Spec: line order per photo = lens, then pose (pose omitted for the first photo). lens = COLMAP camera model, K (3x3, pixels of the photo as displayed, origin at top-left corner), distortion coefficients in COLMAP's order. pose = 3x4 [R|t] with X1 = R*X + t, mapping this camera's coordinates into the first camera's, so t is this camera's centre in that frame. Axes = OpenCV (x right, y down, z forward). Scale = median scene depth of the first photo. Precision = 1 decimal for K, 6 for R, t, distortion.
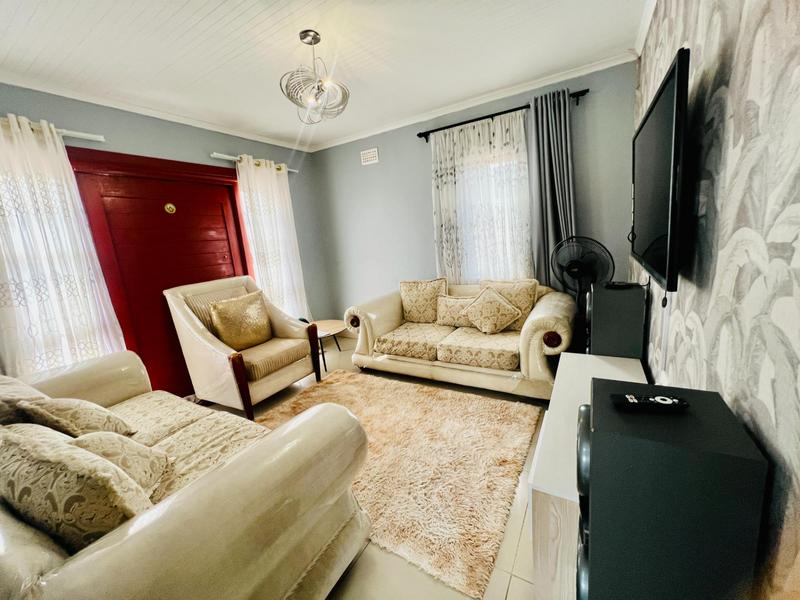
lens RADIAL K [[319.4, 0, 397.6], [0, 319.4, 296.8], [0, 0, 1]] dist [-0.001876, 0.000691]
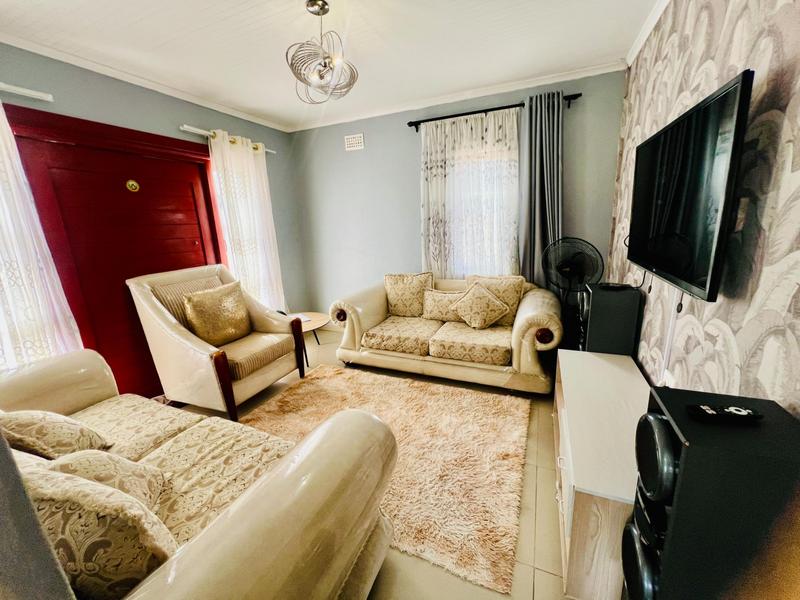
lens RADIAL K [[319.4, 0, 399.6], [0, 319.4, 297.7], [0, 0, 1]] dist [-0.001876, 0.000691]
pose [[0.991200, 0.013082, 0.131723, -0.135069], [-0.018070, 0.999161, 0.036747, -0.022345], [-0.131132, -0.038803, 0.990605, 0.036442]]
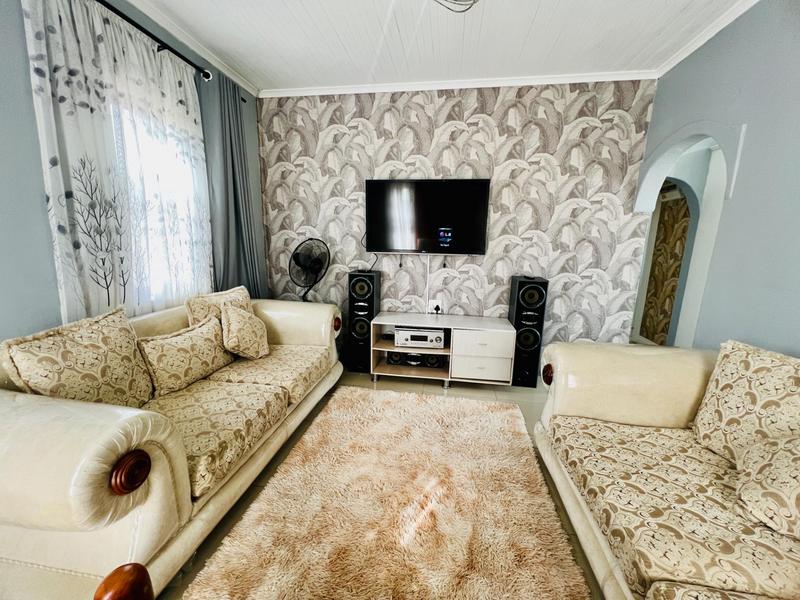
lens RADIAL K [[319.4, 0, 399.6], [0, 319.4, 298.3], [0, 0, 1]] dist [-0.001876, 0.000691]
pose [[-0.364739, -0.092711, 0.926483, -0.752524], [0.185056, 0.967962, 0.169715, -0.128605], [-0.912535, 0.233353, -0.335897, 1.283806]]
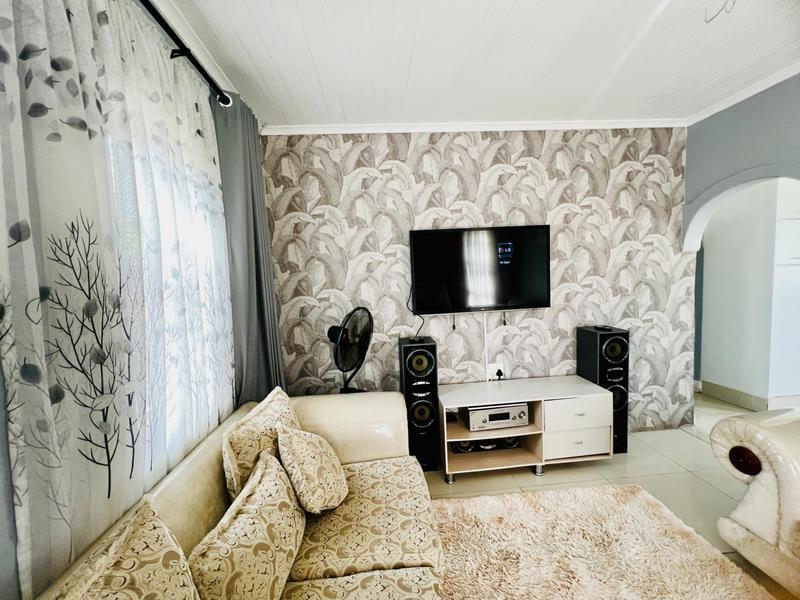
lens RADIAL K [[319.4, 0, 399.3], [0, 319.4, 298.1], [0, 0, 1]] dist [-0.001876, 0.000691]
pose [[-0.558099, 0.058874, 0.827683, -0.285626], [0.251892, 0.962429, 0.101390, -0.309206], [-0.790618, 0.265073, -0.551960, 1.560390]]
